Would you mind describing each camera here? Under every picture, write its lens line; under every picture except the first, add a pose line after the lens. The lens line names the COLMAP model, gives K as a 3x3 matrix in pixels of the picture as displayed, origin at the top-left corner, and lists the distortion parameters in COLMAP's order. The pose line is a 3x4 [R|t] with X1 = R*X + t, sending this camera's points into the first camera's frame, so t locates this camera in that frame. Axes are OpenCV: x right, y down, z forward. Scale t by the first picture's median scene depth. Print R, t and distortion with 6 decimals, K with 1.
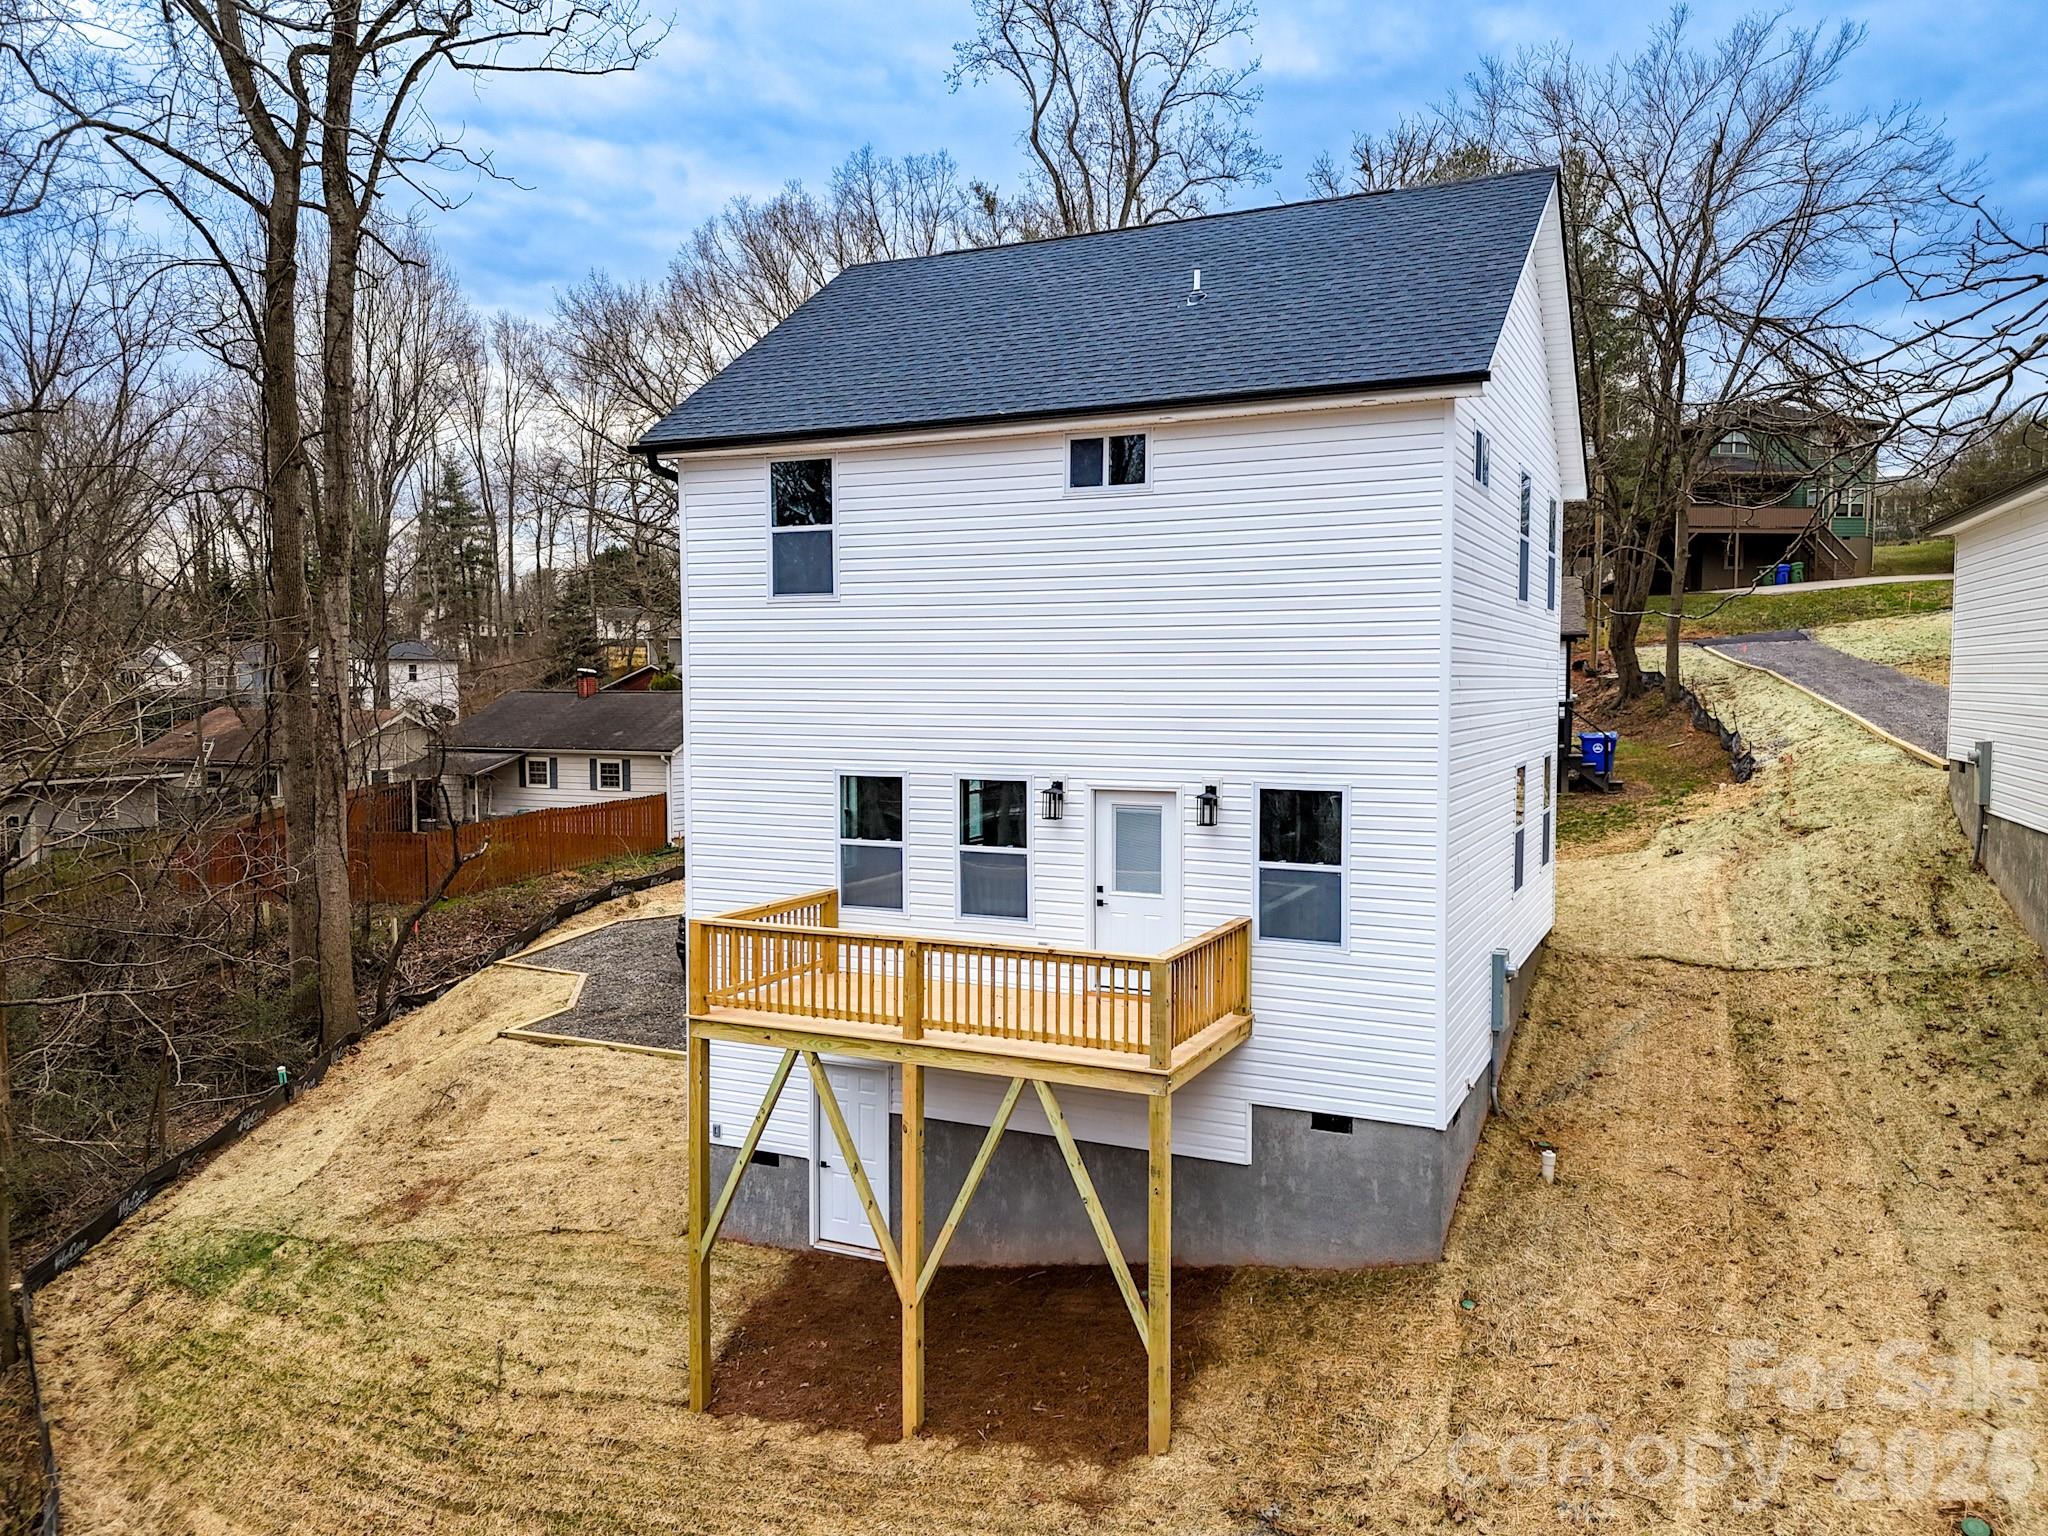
lens RADIAL K [[1512.1, 0, 1031.3], [0, 1512.1, 761.2], [0, 0, 1]] dist [0.072914, -0.059560]
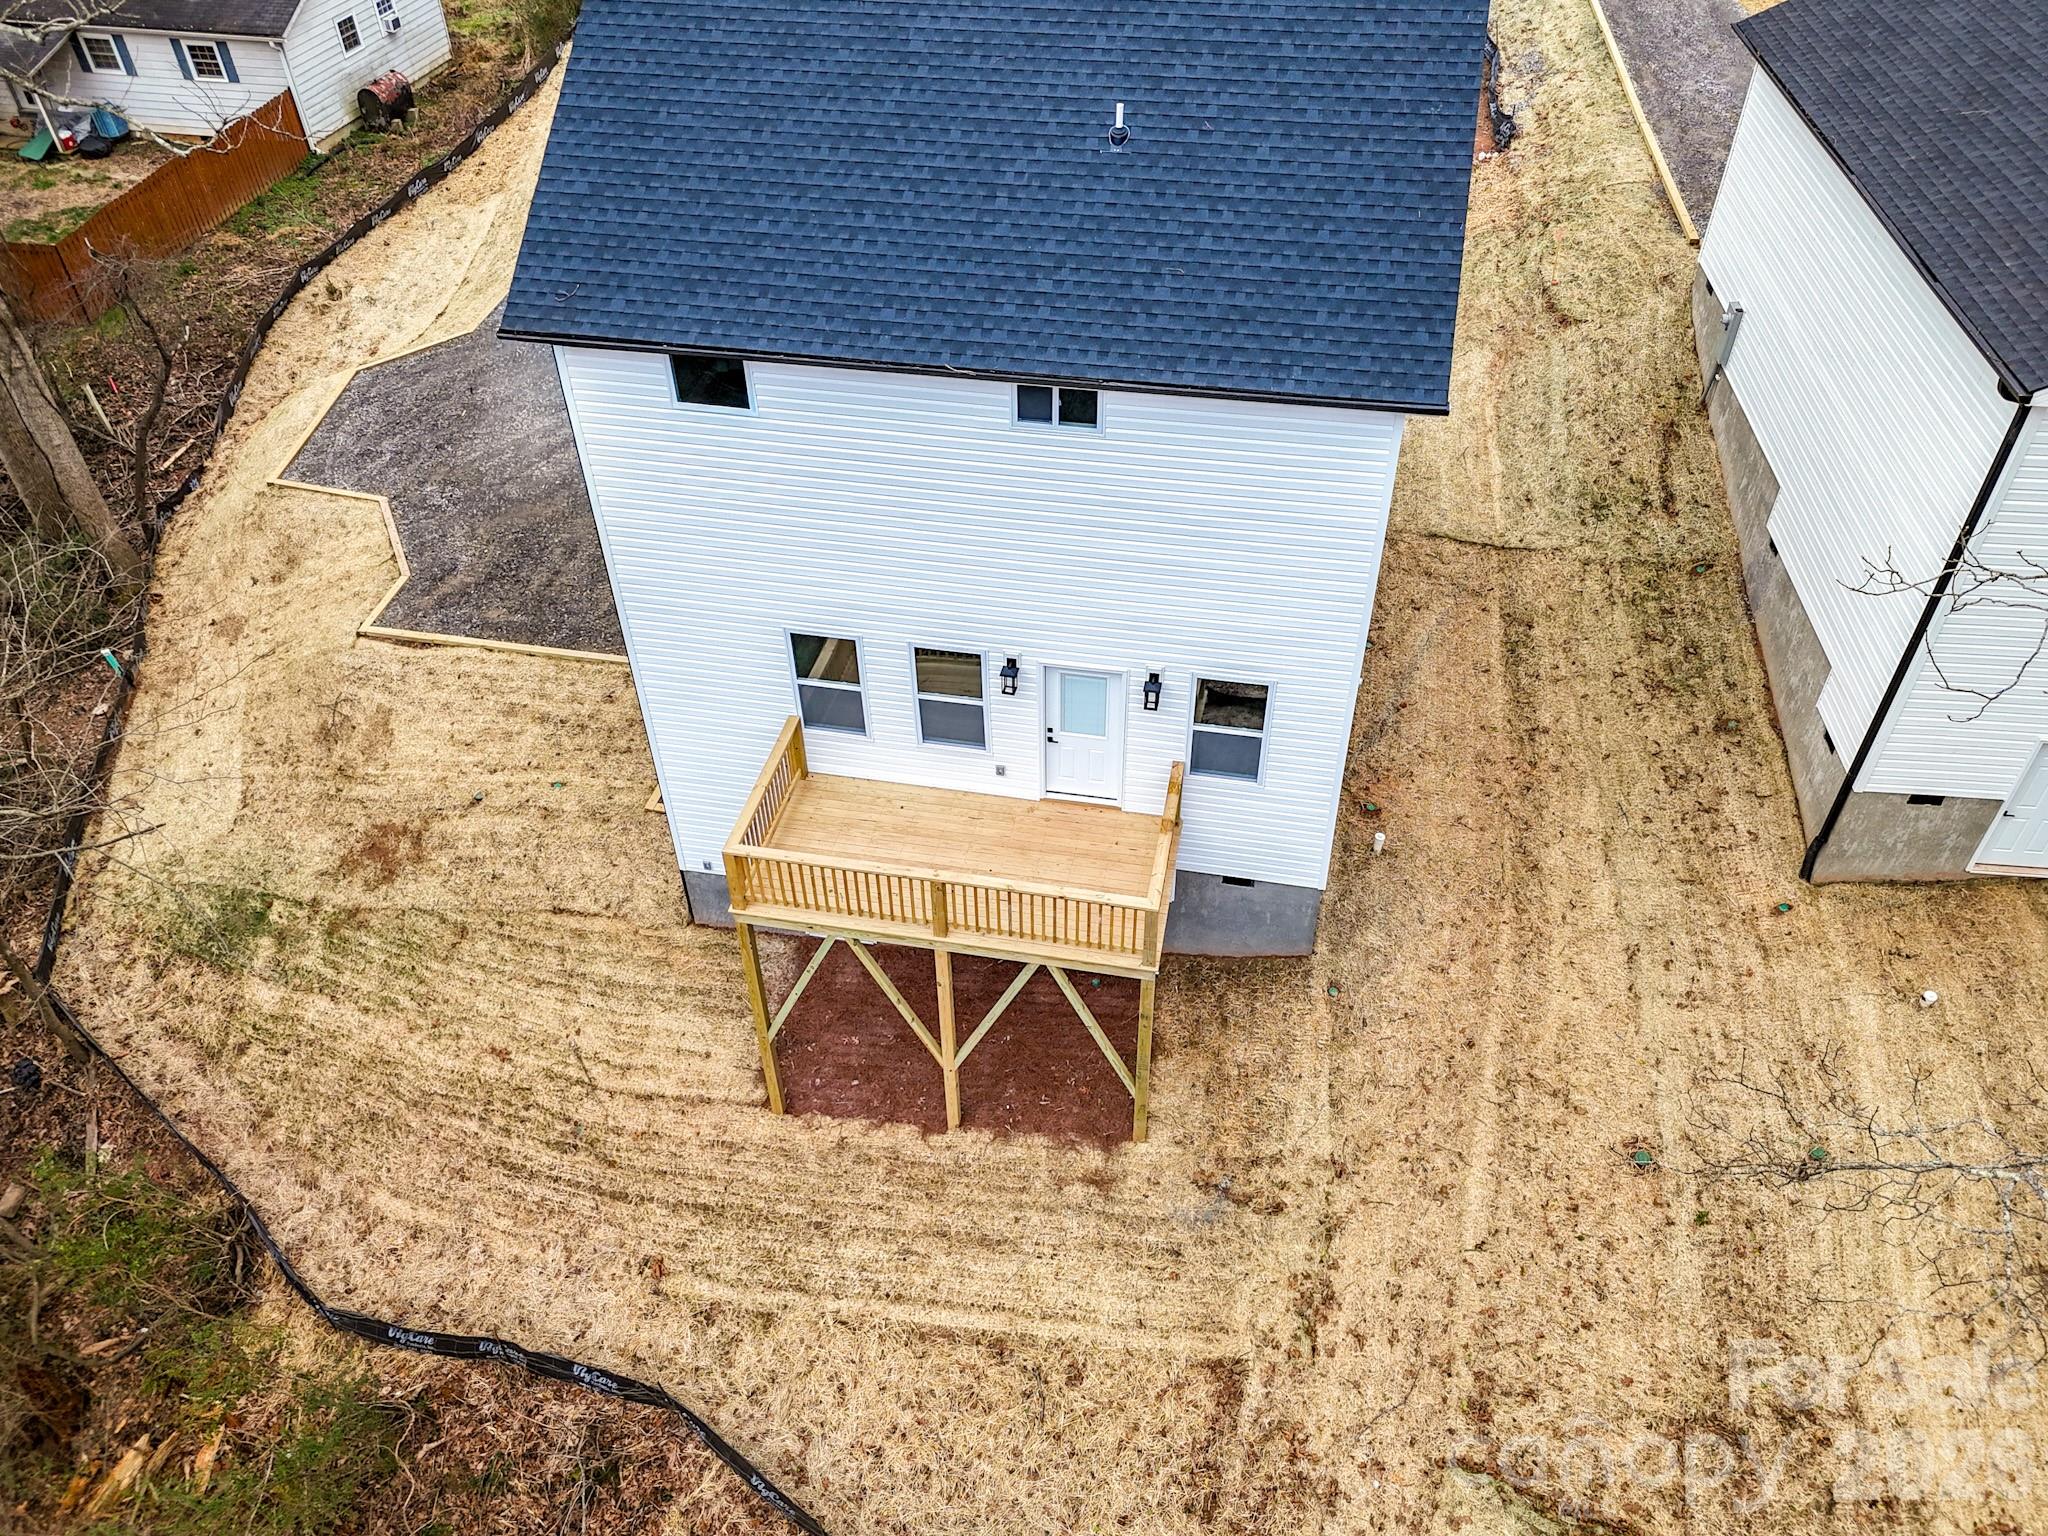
lens RADIAL K [[1512.1, 0, 1031.3], [0, 1512.1, 761.2], [0, 0, 1]] dist [0.072914, -0.059560]
pose [[0.969379, -0.170649, 0.176587, -0.181814], [0.024939, 0.783788, 0.620528, -0.631998], [-0.244299, -0.597123, 0.764043, 0.103571]]
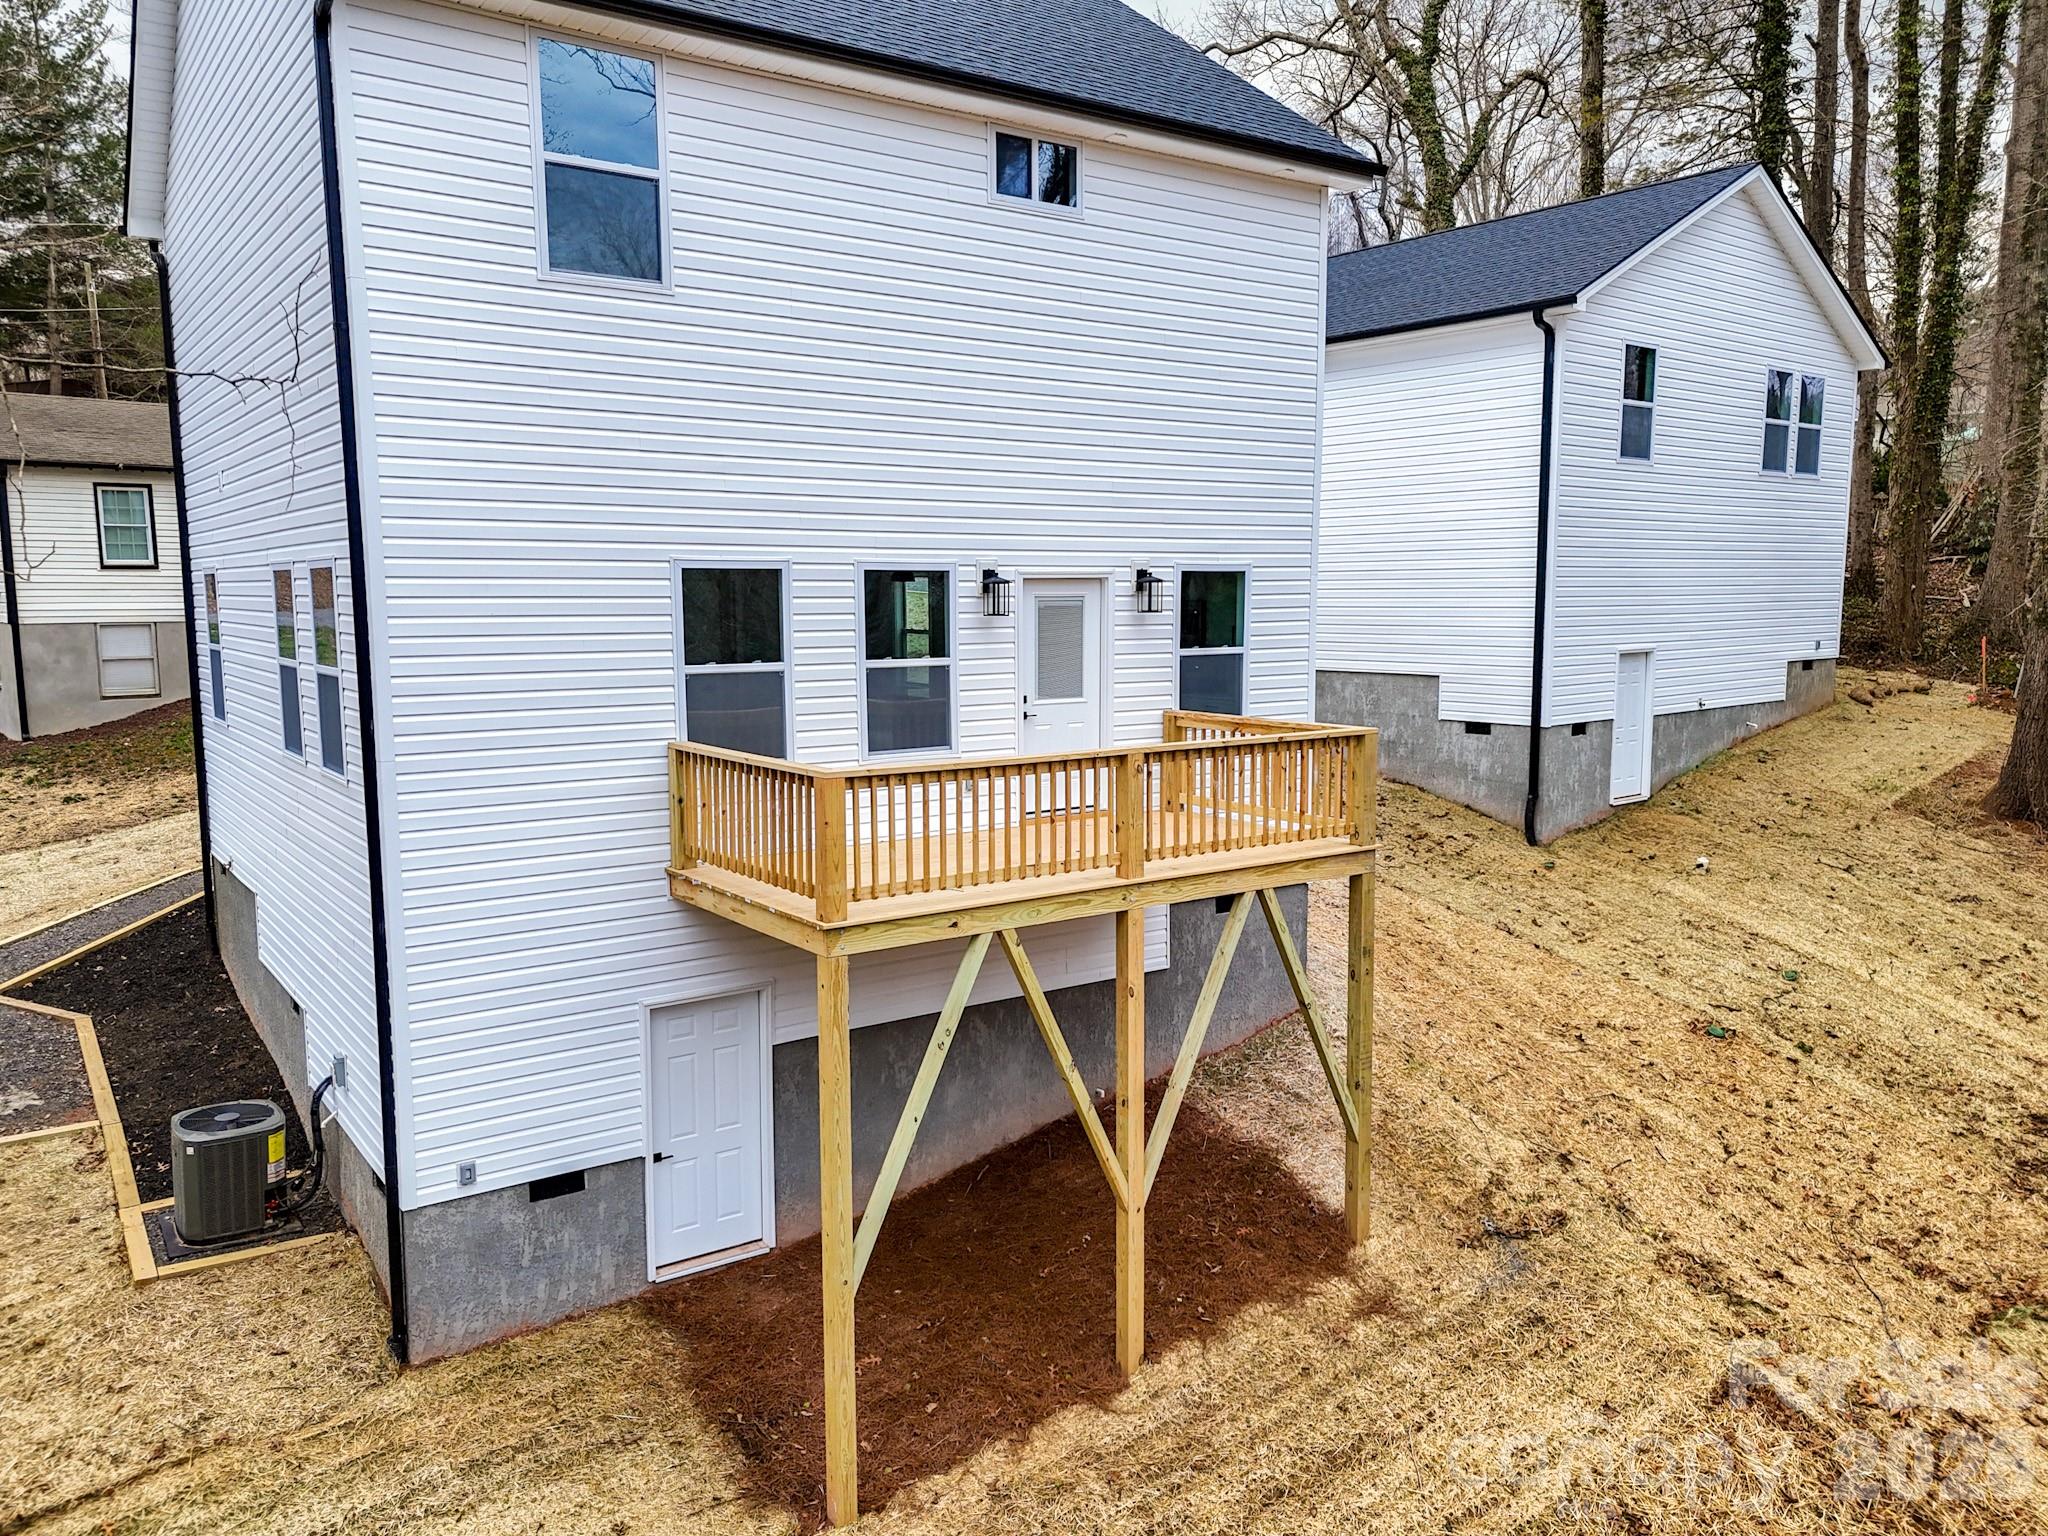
lens RADIAL K [[1512.1, 0, 1031.3], [0, 1512.1, 761.2], [0, 0, 1]] dist [0.072914, -0.059560]
pose [[0.492238, -0.102906, 0.864357, -0.696011], [0.051117, 0.994691, 0.089312, 0.045932], [-0.868959, 0.000221, 0.494885, 0.594114]]
